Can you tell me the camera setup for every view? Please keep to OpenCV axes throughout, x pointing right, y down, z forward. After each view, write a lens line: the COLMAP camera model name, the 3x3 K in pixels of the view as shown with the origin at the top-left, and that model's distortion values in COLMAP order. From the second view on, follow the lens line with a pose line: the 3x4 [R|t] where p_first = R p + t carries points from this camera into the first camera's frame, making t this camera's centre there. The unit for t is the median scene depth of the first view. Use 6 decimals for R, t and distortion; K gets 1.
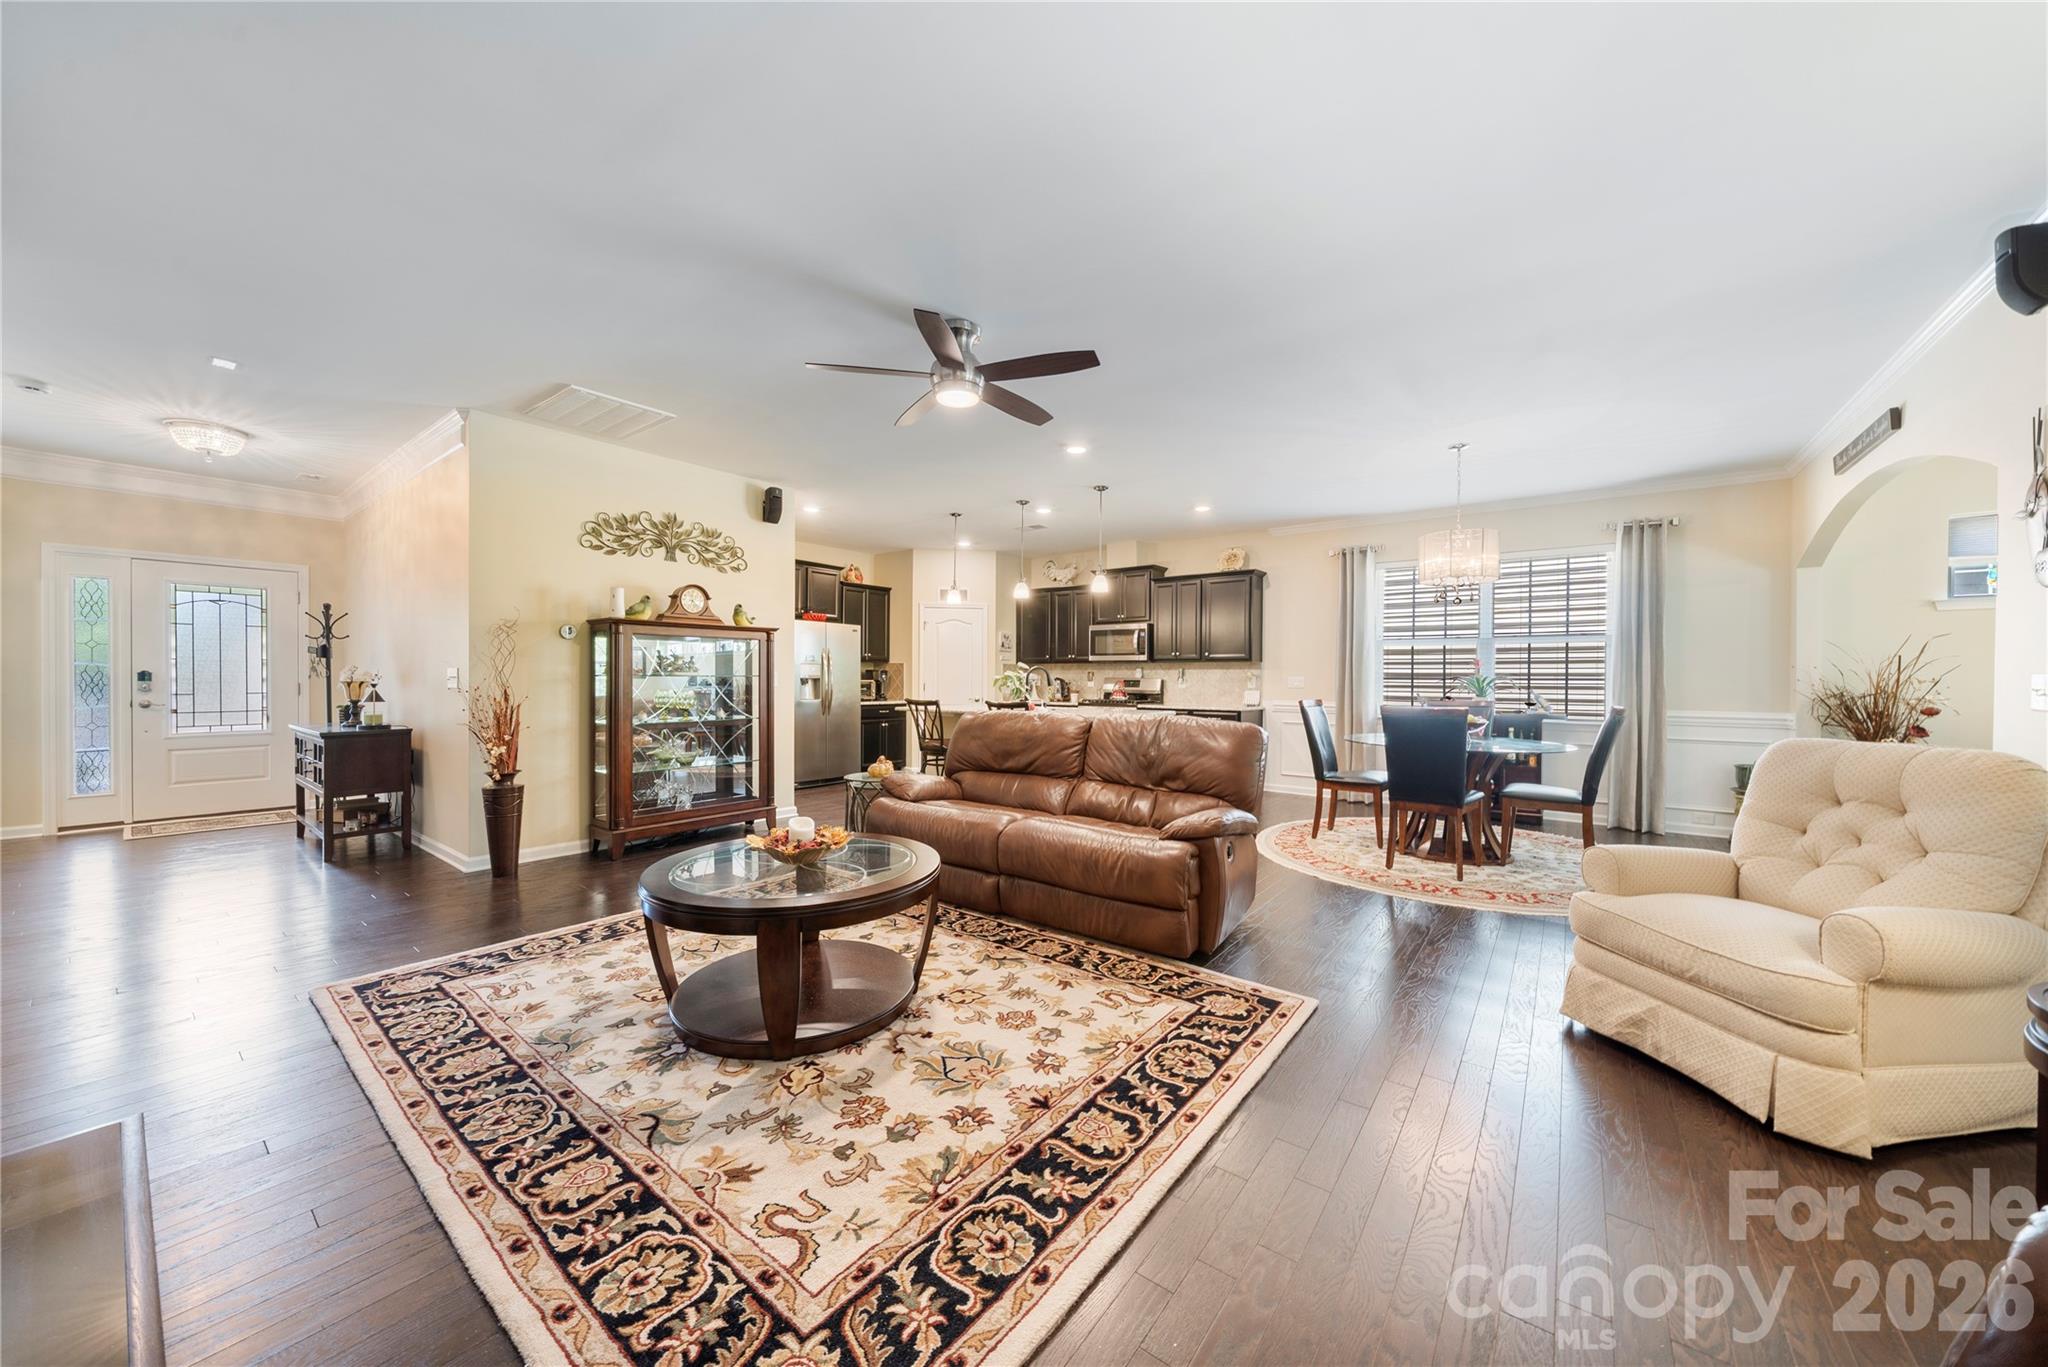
lens RADIAL K [[715.9, 0, 1022.5], [0, 715.9, 682.5], [0, 0, 1]] dist [-0.004889, 0.000055]
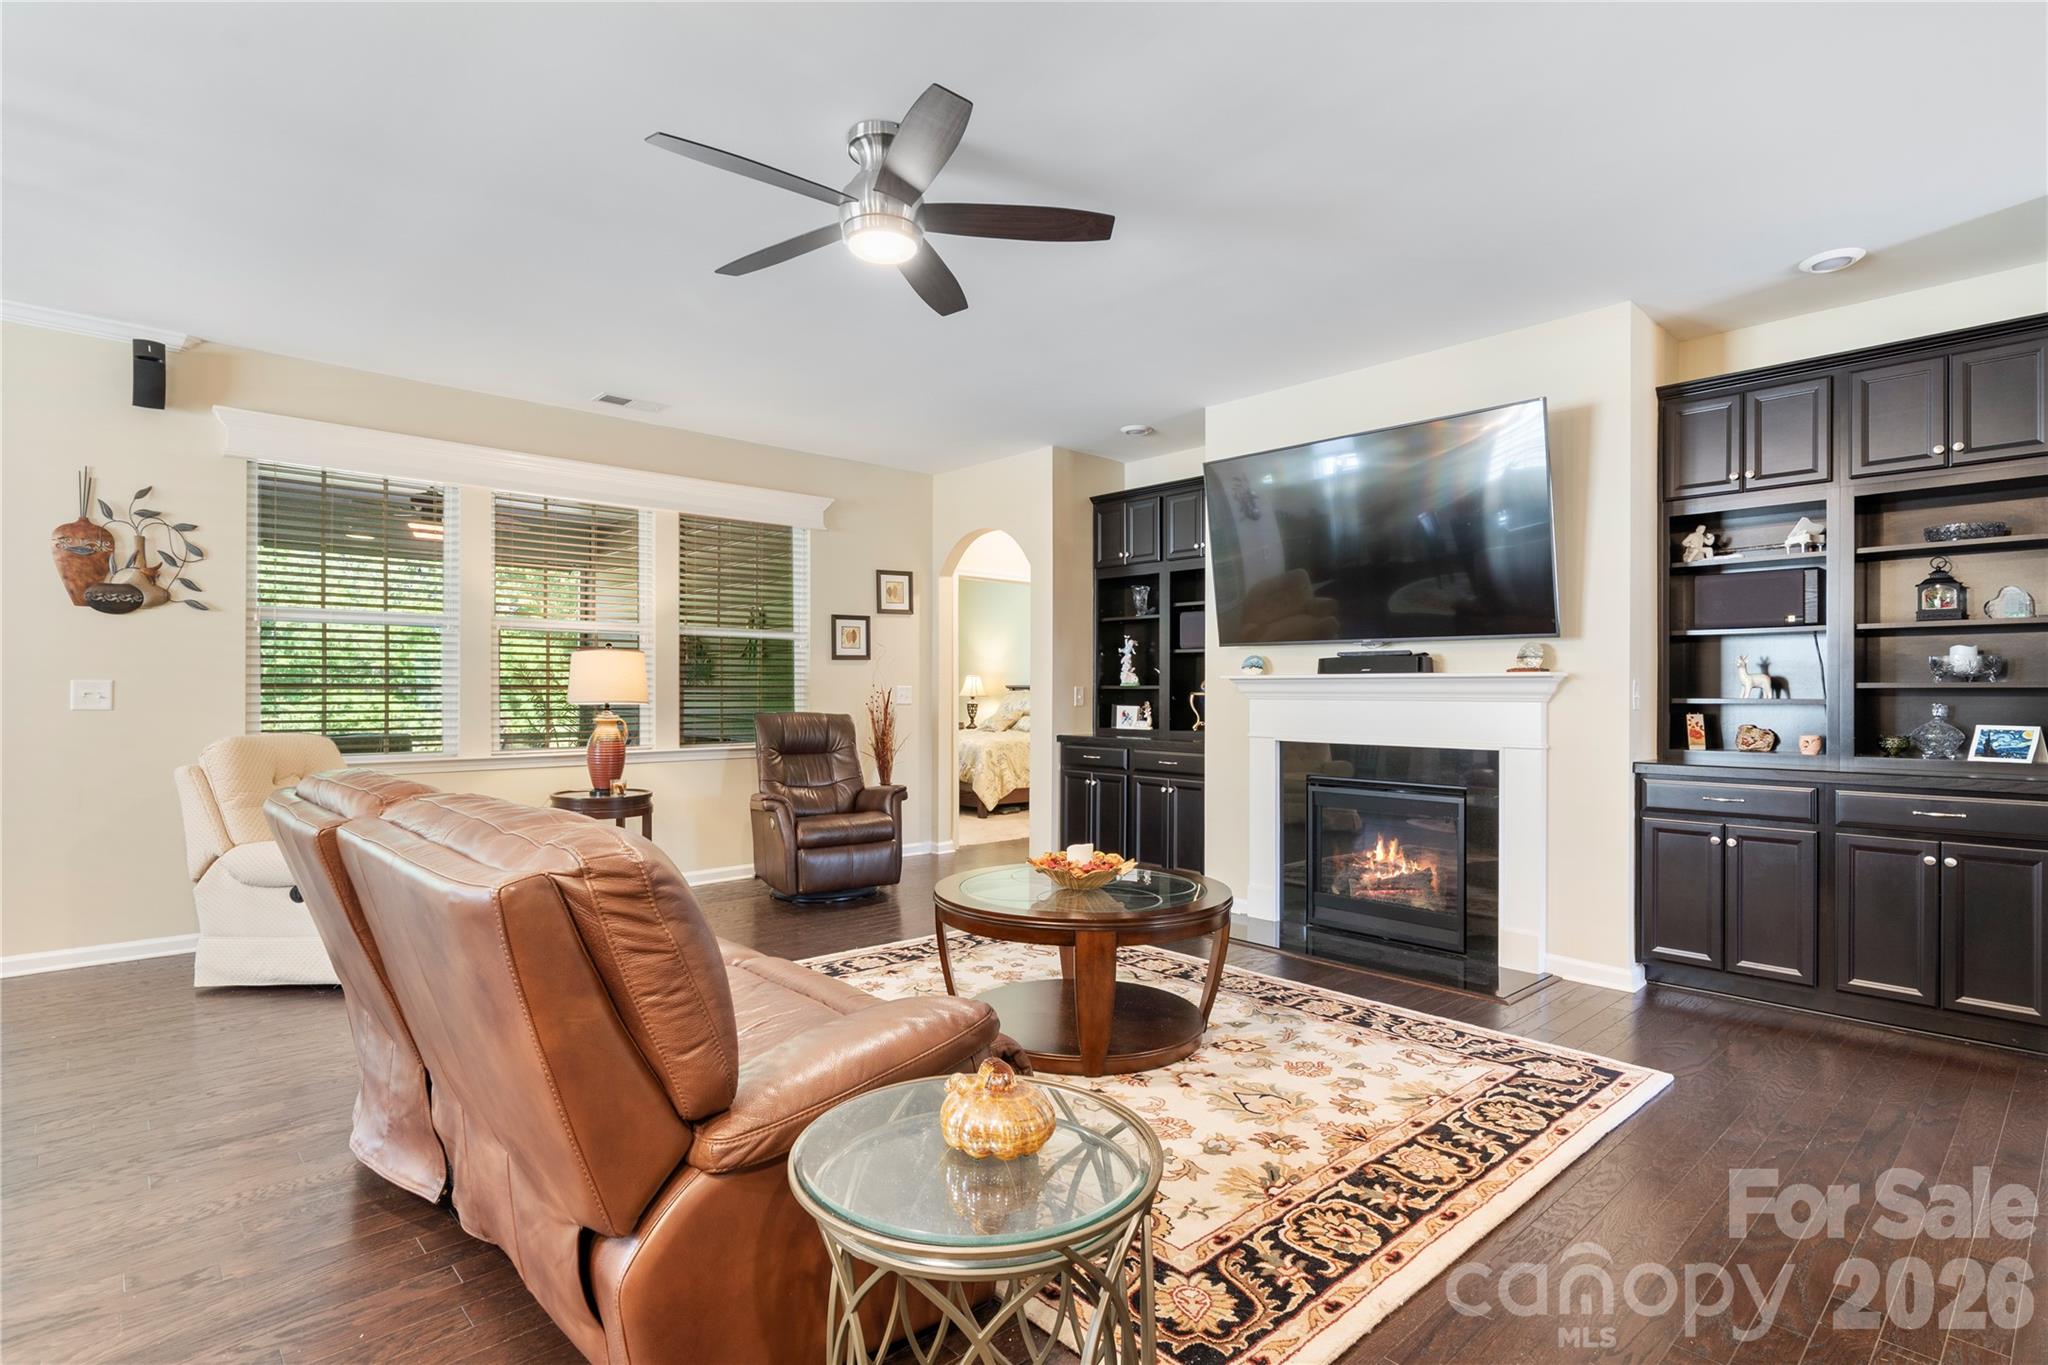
lens RADIAL K [[1009.3, 0, 1021.6], [0, 1009.3, 689.2], [0, 0, 1]] dist [0.001869, 0.000071]
pose [[-0.985258, -0.009367, 0.170819, -0.367225], [-0.008781, 0.999953, 0.004185, -0.013388], [-0.170850, 0.002623, -0.985293, 1.863953]]
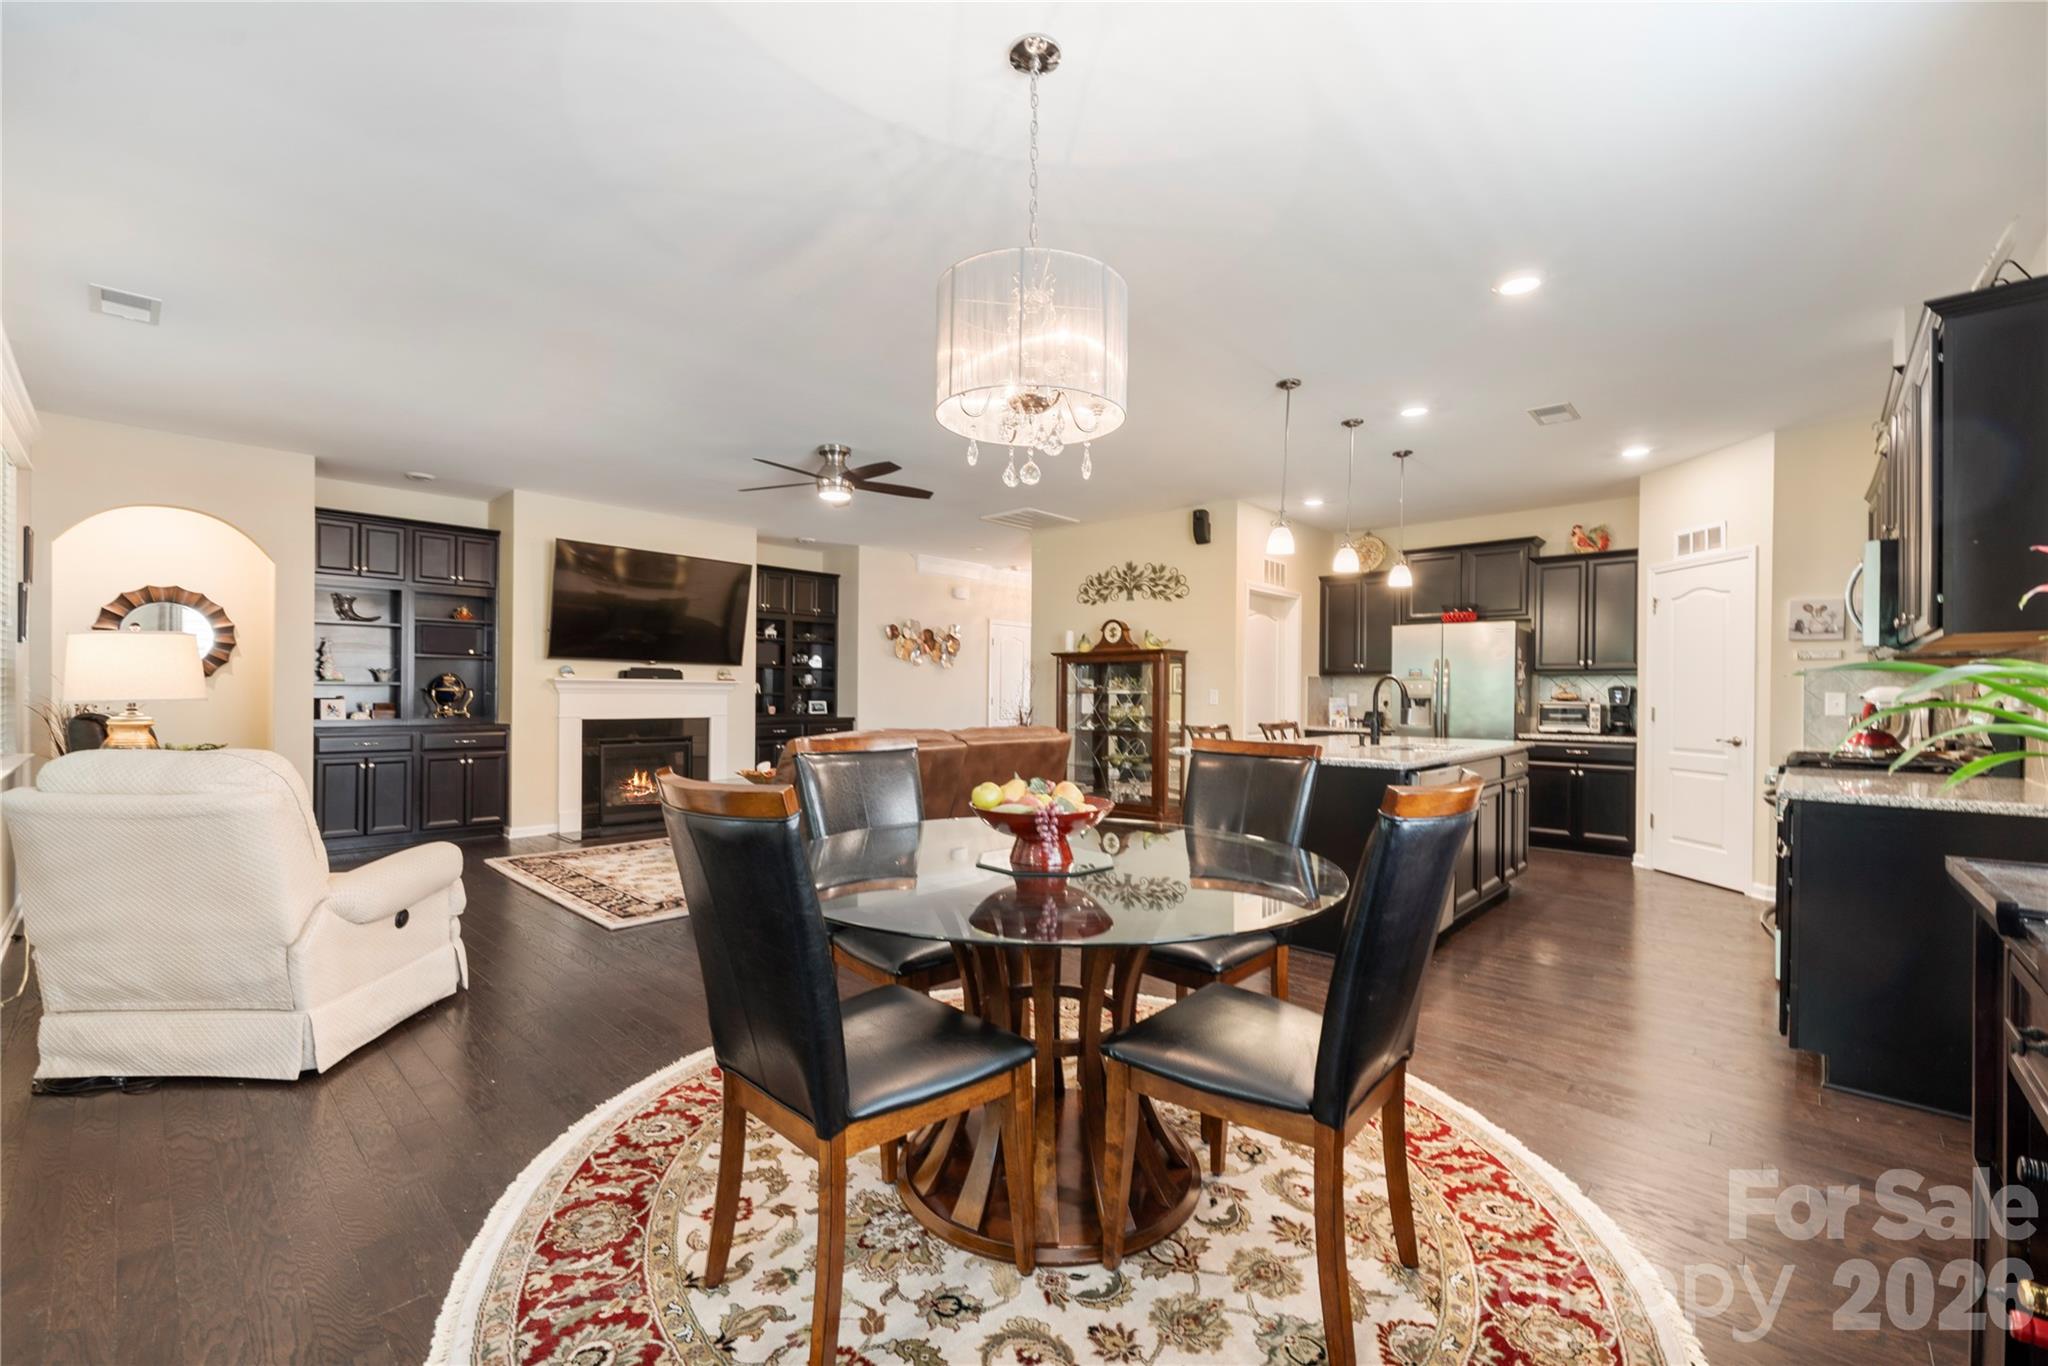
lens RADIAL K [[835.7, 0, 1025.9], [0, 835.7, 698.4], [0, 0, 1]] dist [0.001564, 0.000024]
pose [[-0.092856, -0.001895, -0.995678, 1.545726], [-0.014571, 0.999894, -0.000544, 0.002842], [0.995573, 0.014458, -0.092874, 1.549771]]
